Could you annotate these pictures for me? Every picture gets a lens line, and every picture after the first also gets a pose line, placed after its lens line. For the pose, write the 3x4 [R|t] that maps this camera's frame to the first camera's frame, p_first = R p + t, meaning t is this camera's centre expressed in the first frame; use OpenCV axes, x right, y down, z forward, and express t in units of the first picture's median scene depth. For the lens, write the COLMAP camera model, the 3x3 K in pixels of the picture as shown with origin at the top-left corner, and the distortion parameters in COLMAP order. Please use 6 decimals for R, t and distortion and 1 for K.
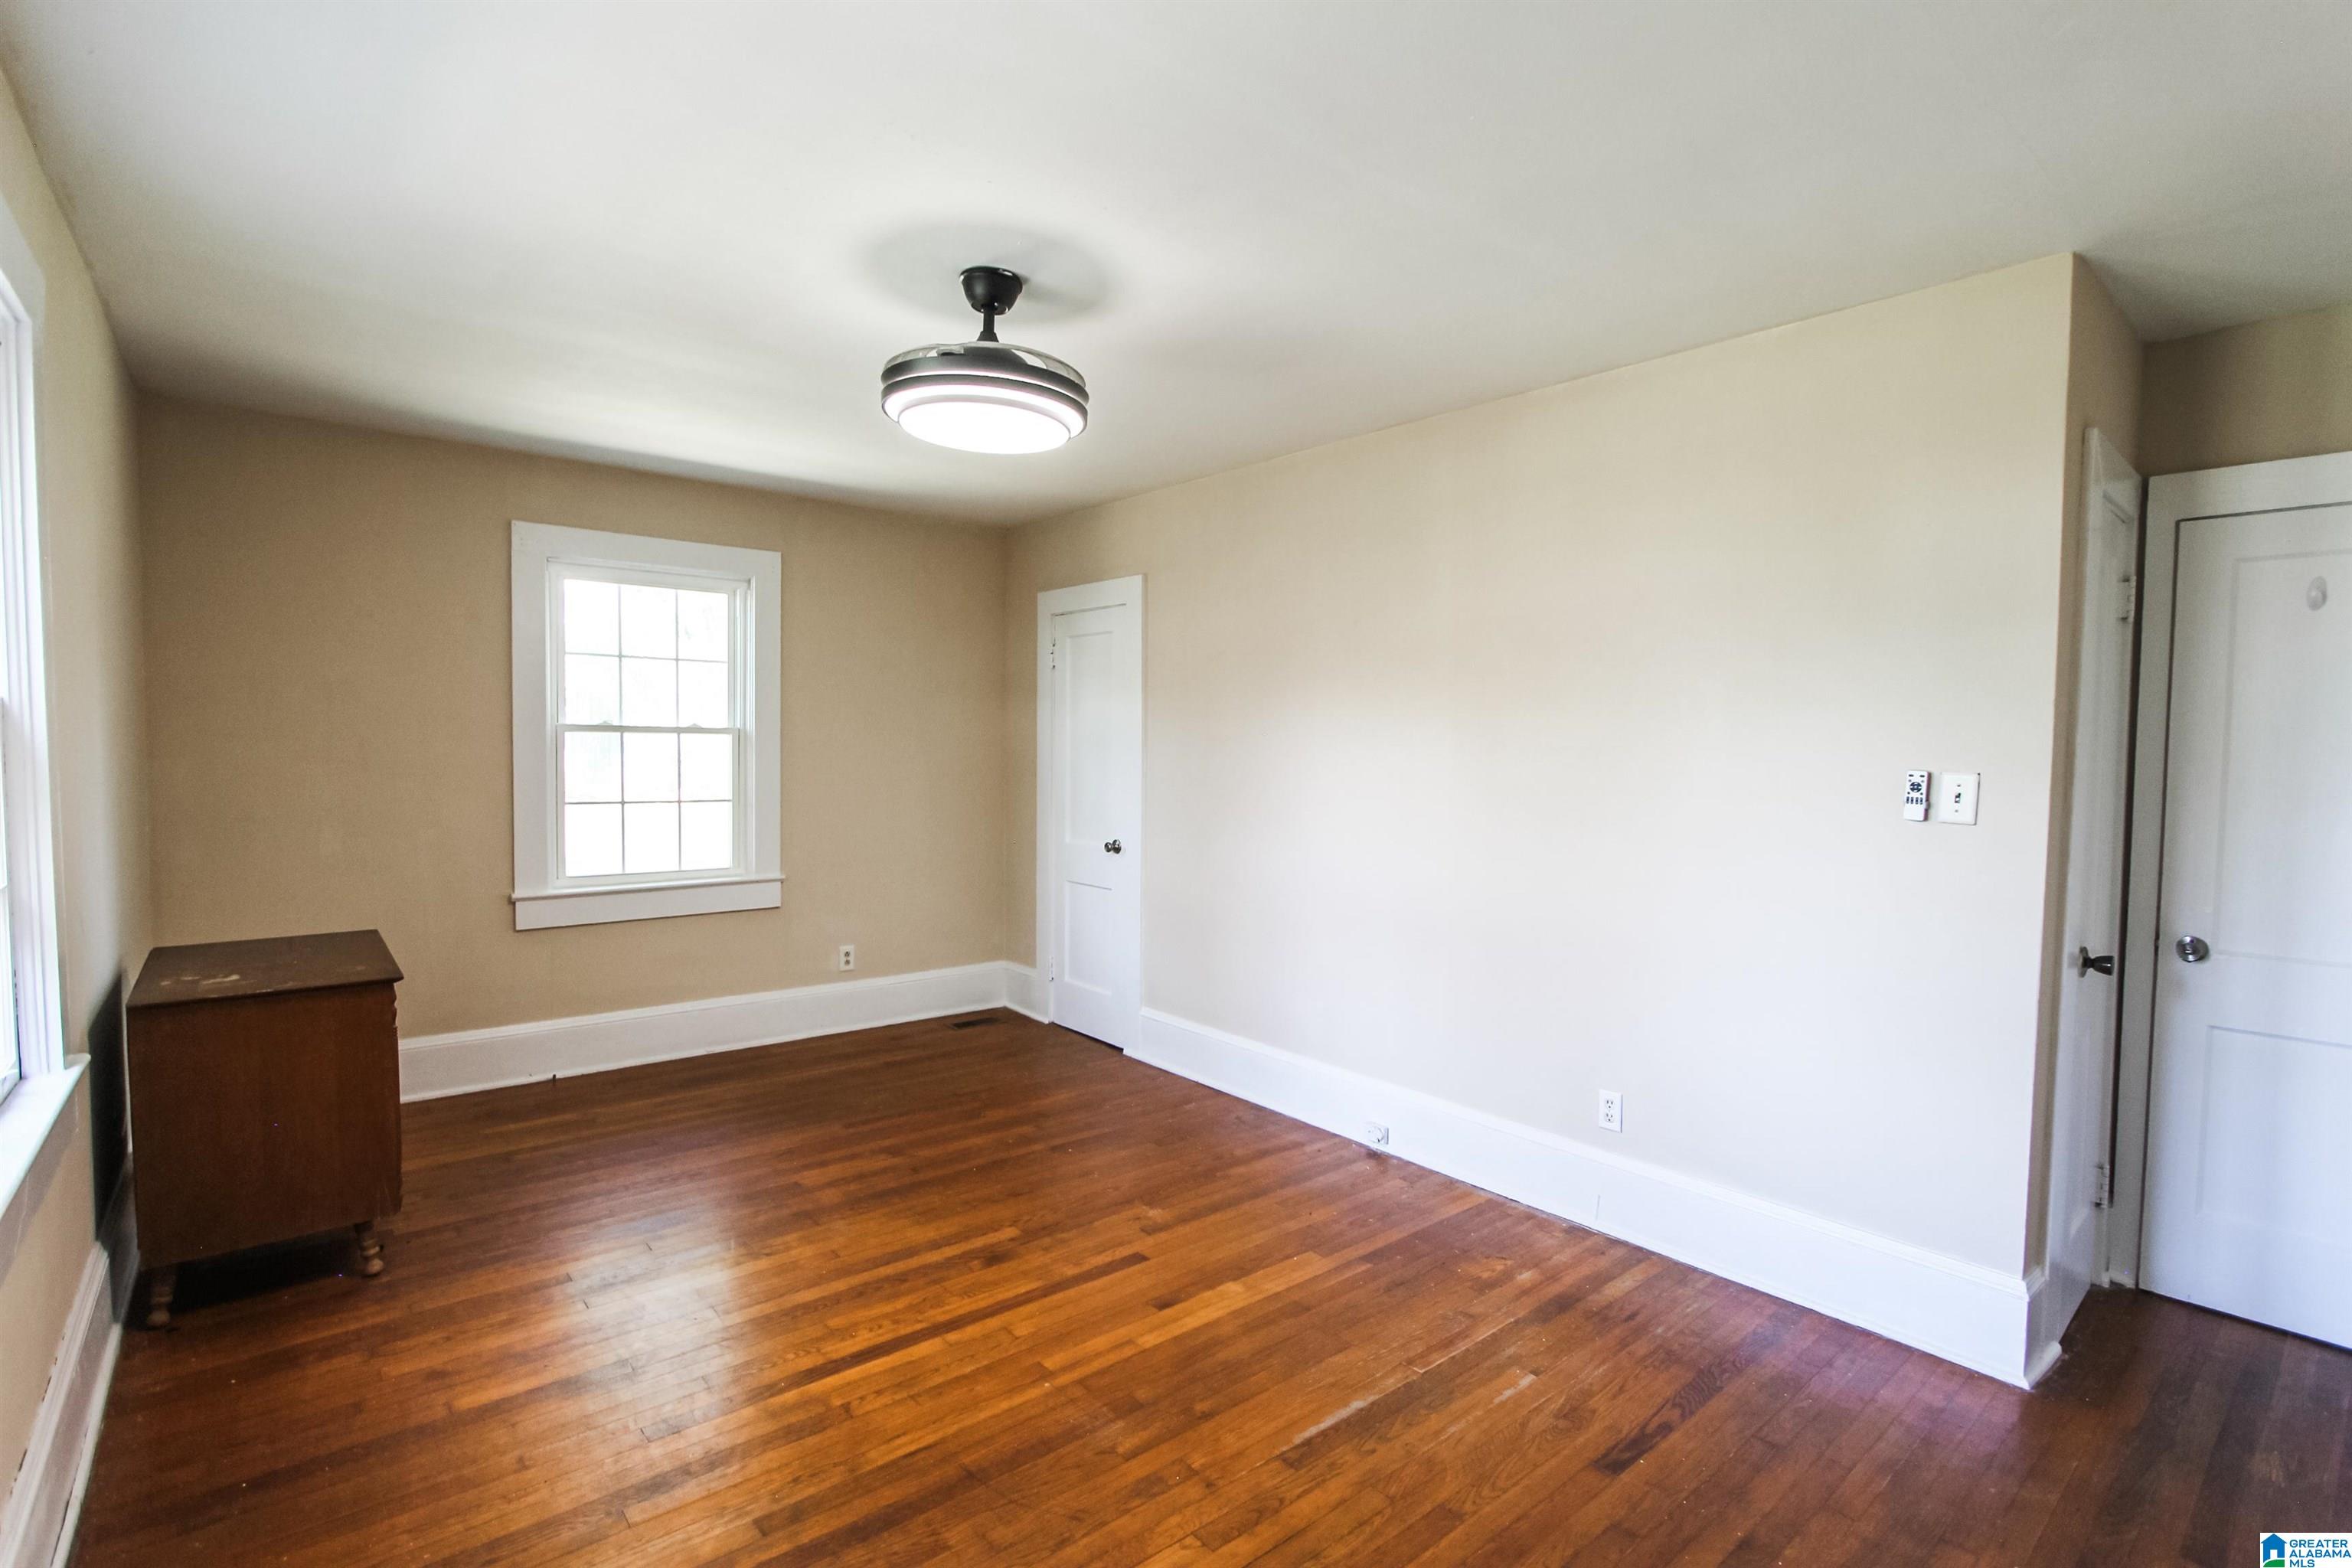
lens RADIAL K [[1081.5, 0, 1178.0], [0, 1081.5, 786.8], [0, 0, 1]] dist [-0.017303, 0.001015]
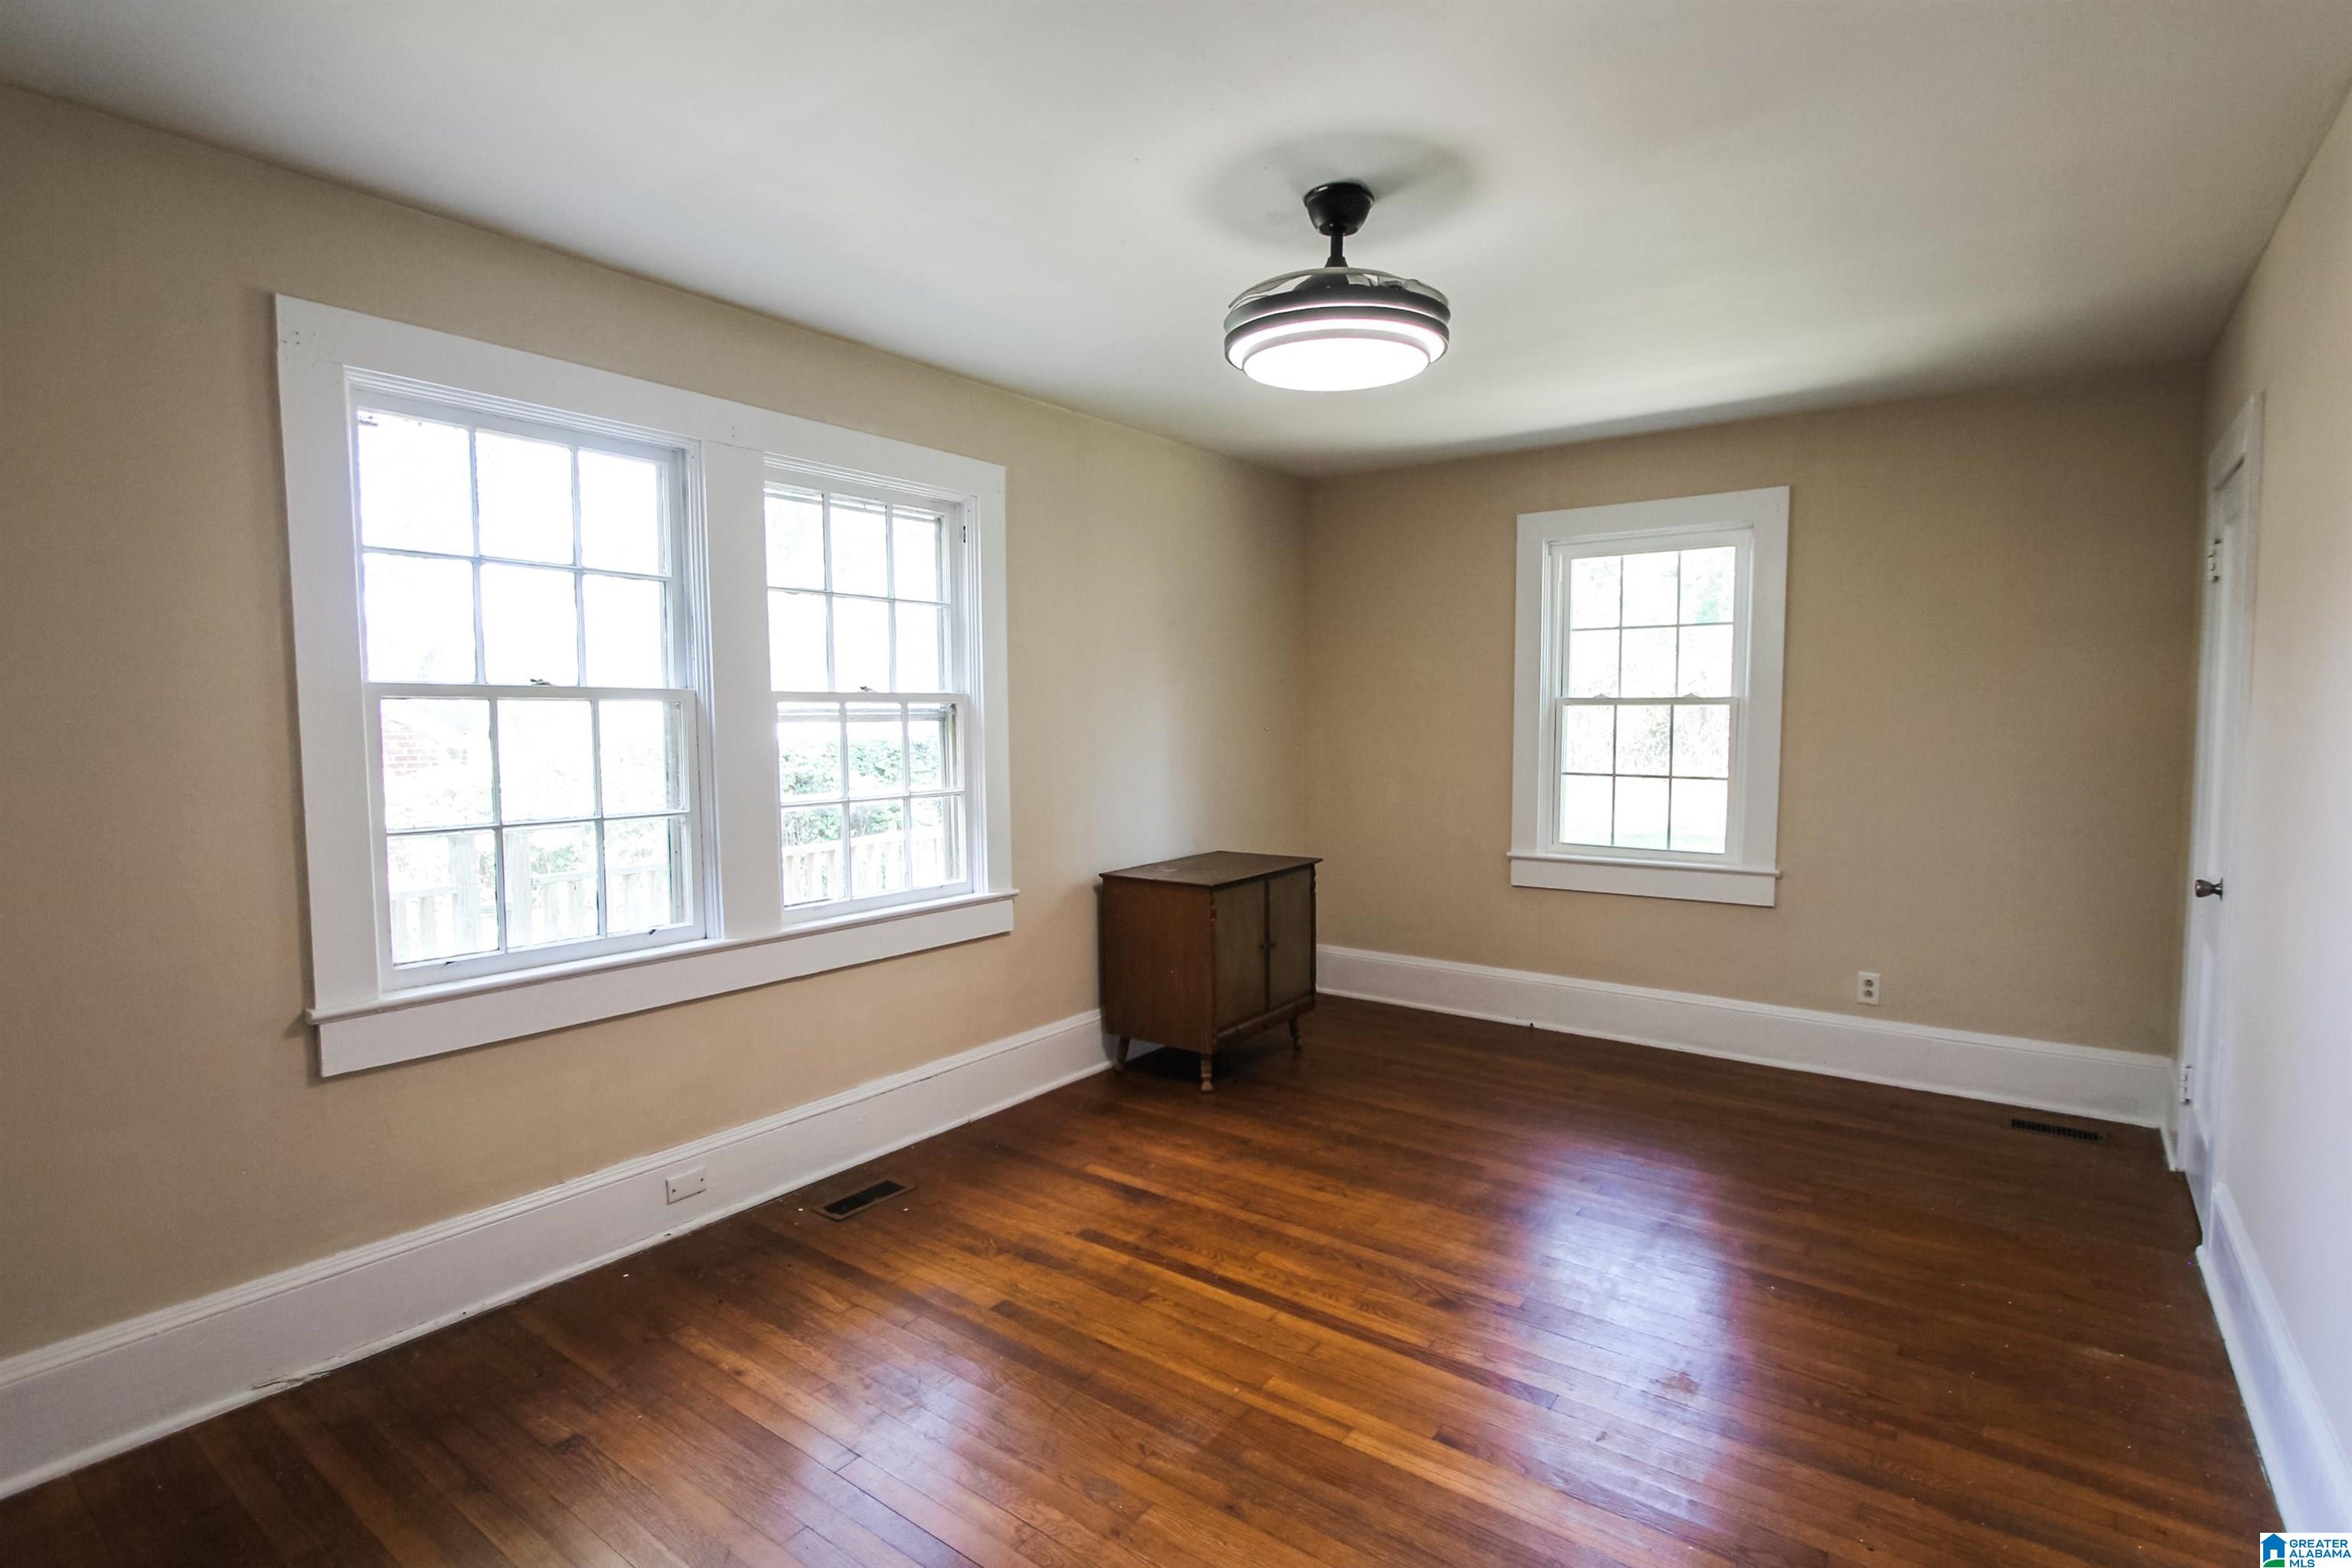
lens RADIAL K [[1135.4, 0, 1175.4], [0, 1135.4, 791.9], [0, 0, 1]] dist [-0.022799, -0.000025]
pose [[0.232052, 0.053358, -0.971239, 0.683664], [-0.031937, 0.998374, 0.047218, -0.010838], [0.972179, 0.020062, 0.233378, 0.604661]]
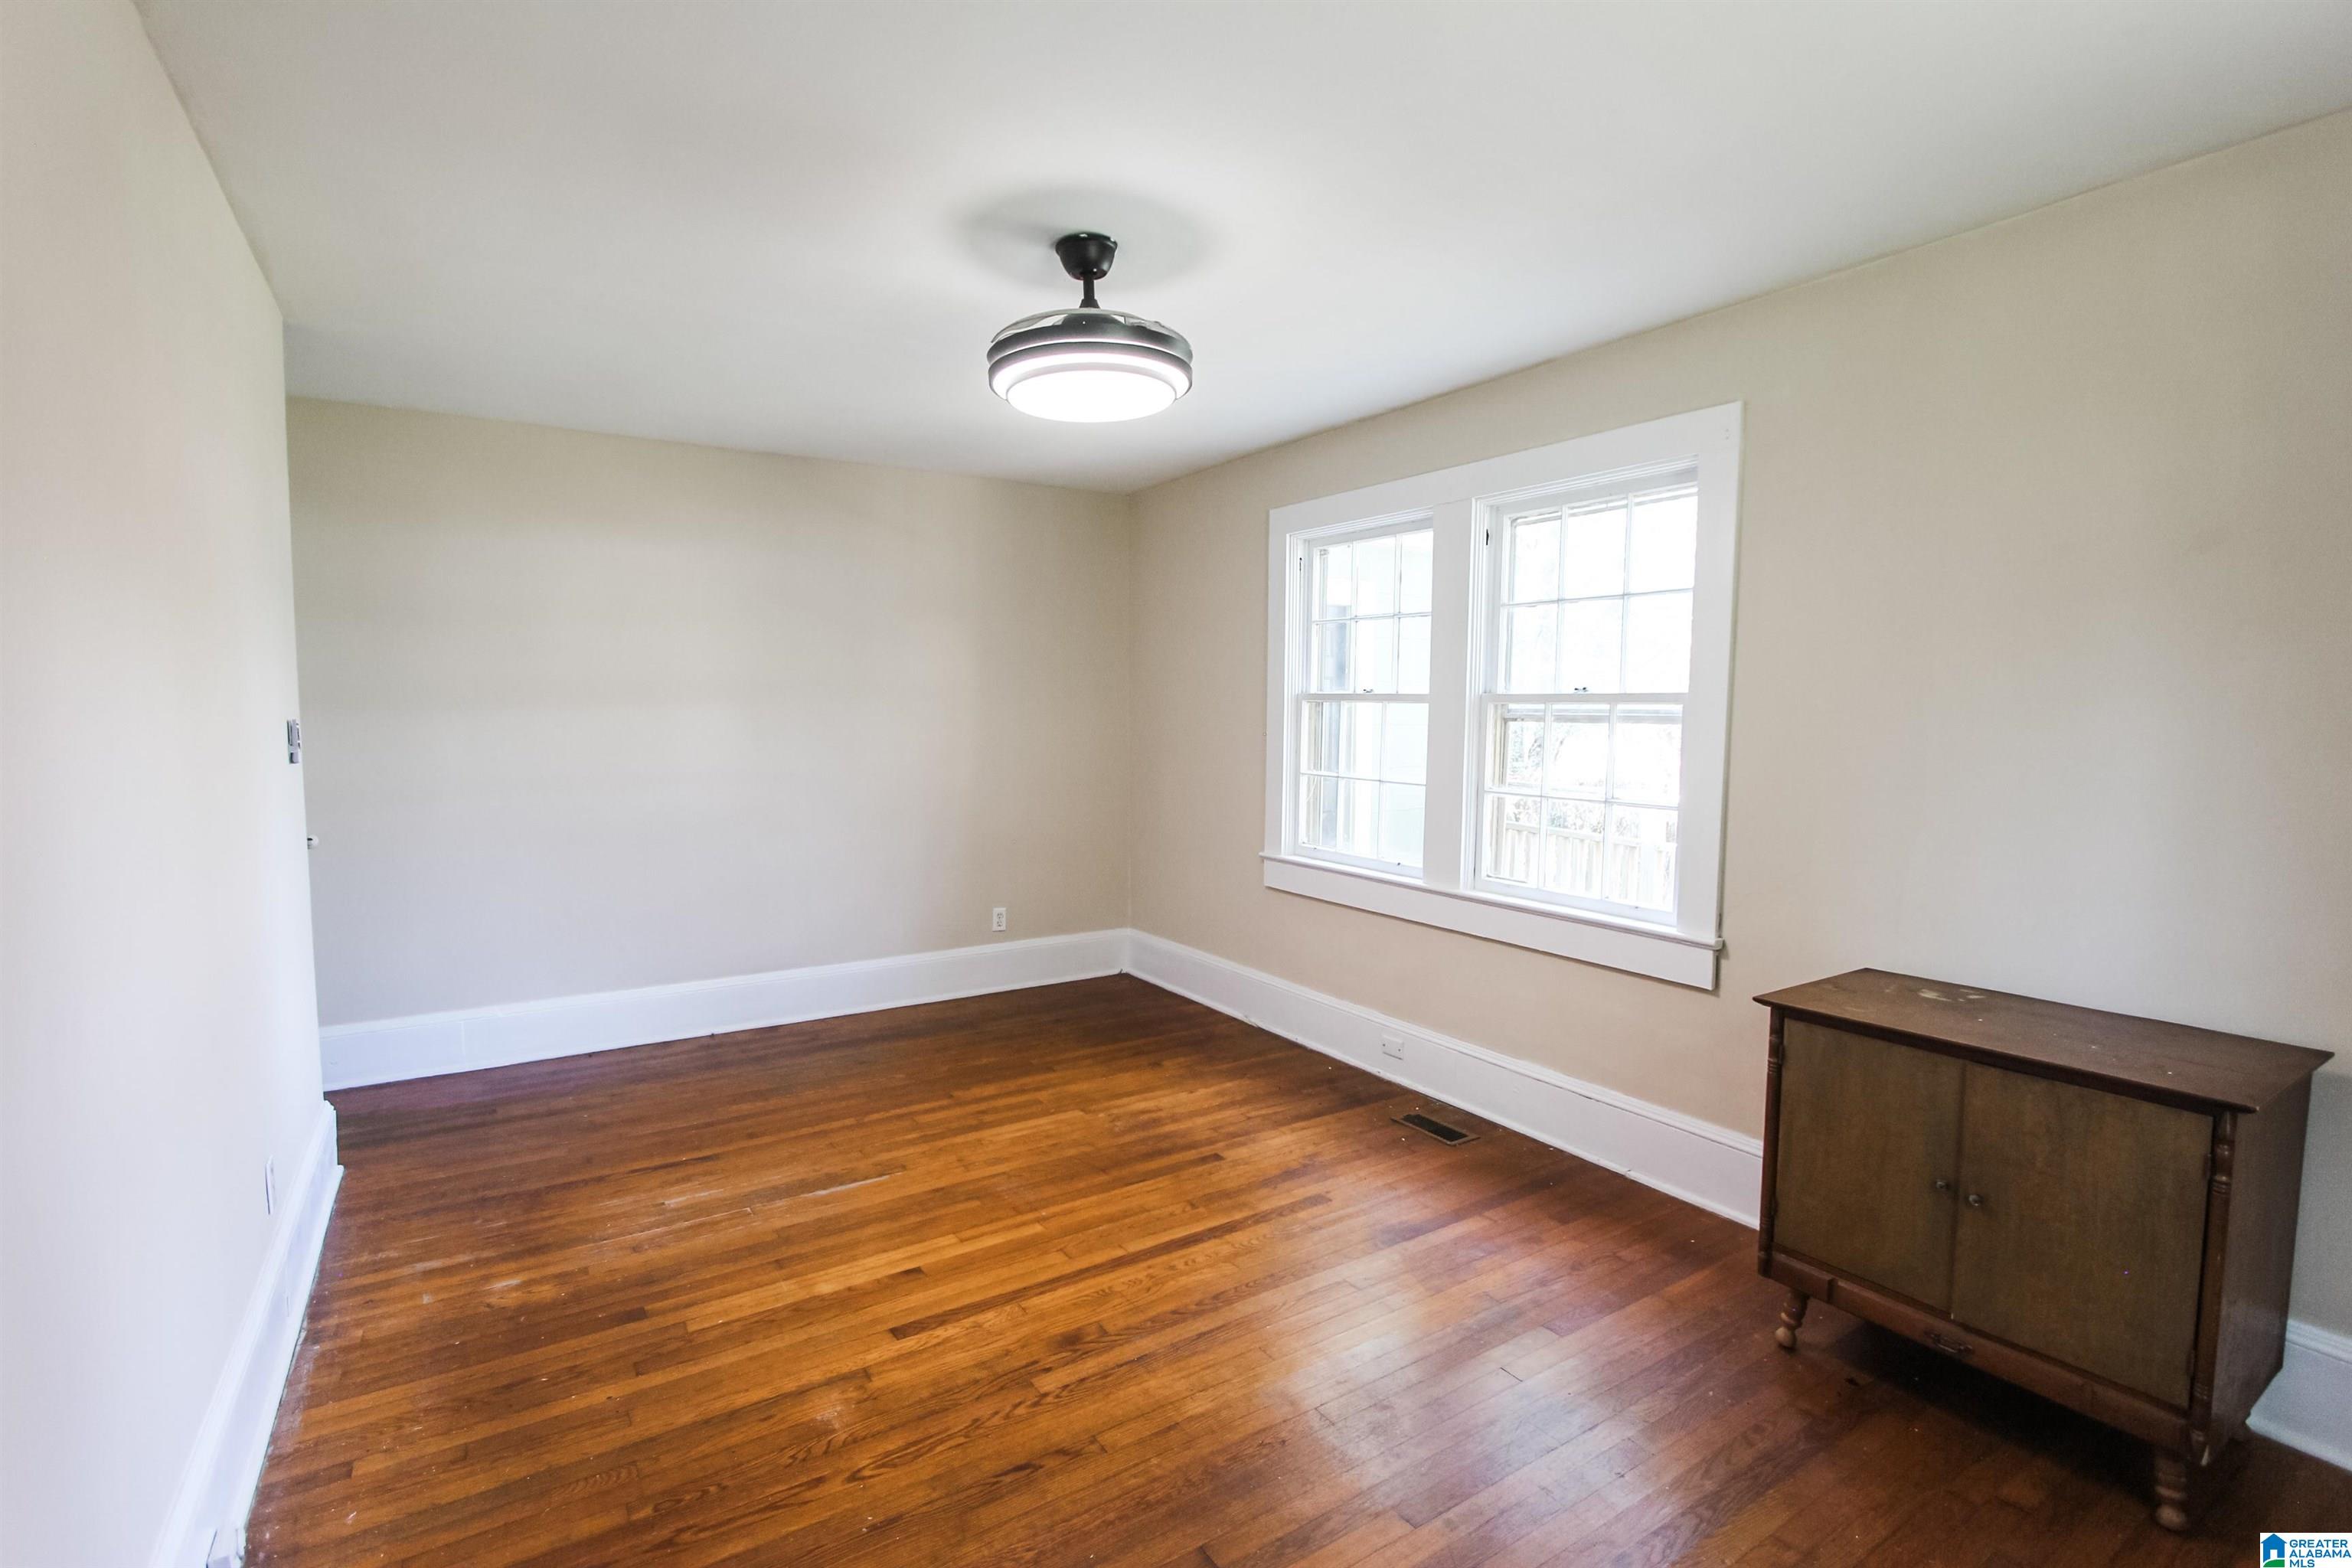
lens RADIAL K [[1086.7, 0, 1178.1], [0, 1086.7, 790.2], [0, 0, 1]] dist [-0.019215, 0.002805]
pose [[-0.992239, -0.028280, 0.121089, -0.360807], [-0.013827, 0.992848, 0.118578, -0.083242], [-0.123577, 0.115984, -0.985534, 1.873895]]
